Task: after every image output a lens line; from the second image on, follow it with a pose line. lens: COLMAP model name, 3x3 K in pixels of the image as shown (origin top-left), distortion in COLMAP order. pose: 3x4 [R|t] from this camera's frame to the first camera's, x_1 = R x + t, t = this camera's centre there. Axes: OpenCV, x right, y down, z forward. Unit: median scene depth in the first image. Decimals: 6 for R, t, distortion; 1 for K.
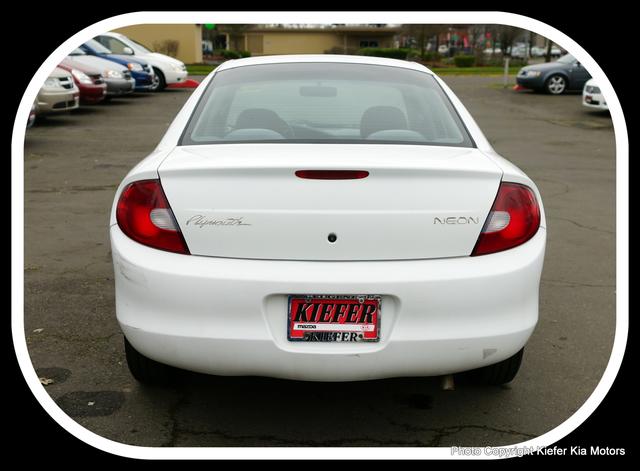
lens RADIAL K [[947.9, 0, 290.3], [0, 947.9, 252.4], [0, 0, 1]] dist [-0.044225, 0.000000]
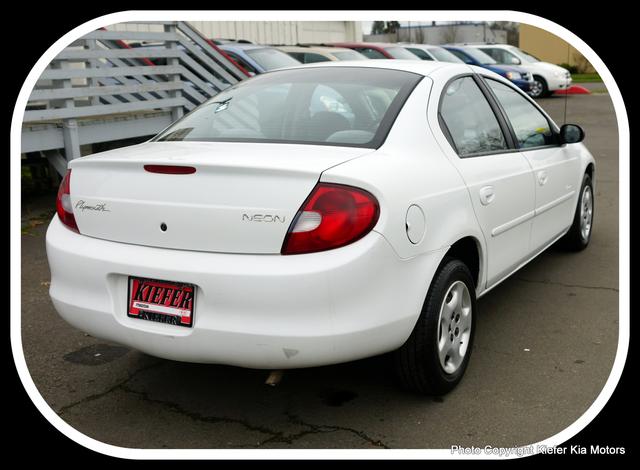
lens RADIAL K [[844.5, 0, 321.0], [0, 844.5, 231.6], [0, 0, 1]] dist [0.018223, 0.000000]
pose [[0.863979, 0.066215, -0.499155, 0.673468], [-0.073297, 0.997295, 0.005428, -0.028259], [0.498164, 0.031897, 0.866496, 0.242101]]
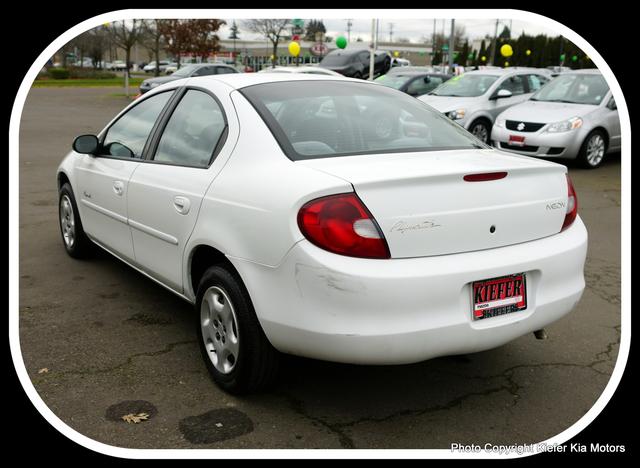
lens RADIAL K [[797.9, 0, 322.0], [0, 797.9, 234.7], [0, 0, 1]] dist [-0.030975, 0.000000]
pose [[0.816998, -0.107769, 0.566481, -0.688799], [0.113272, 0.993234, 0.025592, -0.057635], [-0.565406, 0.043258, 0.823677, 0.286456]]
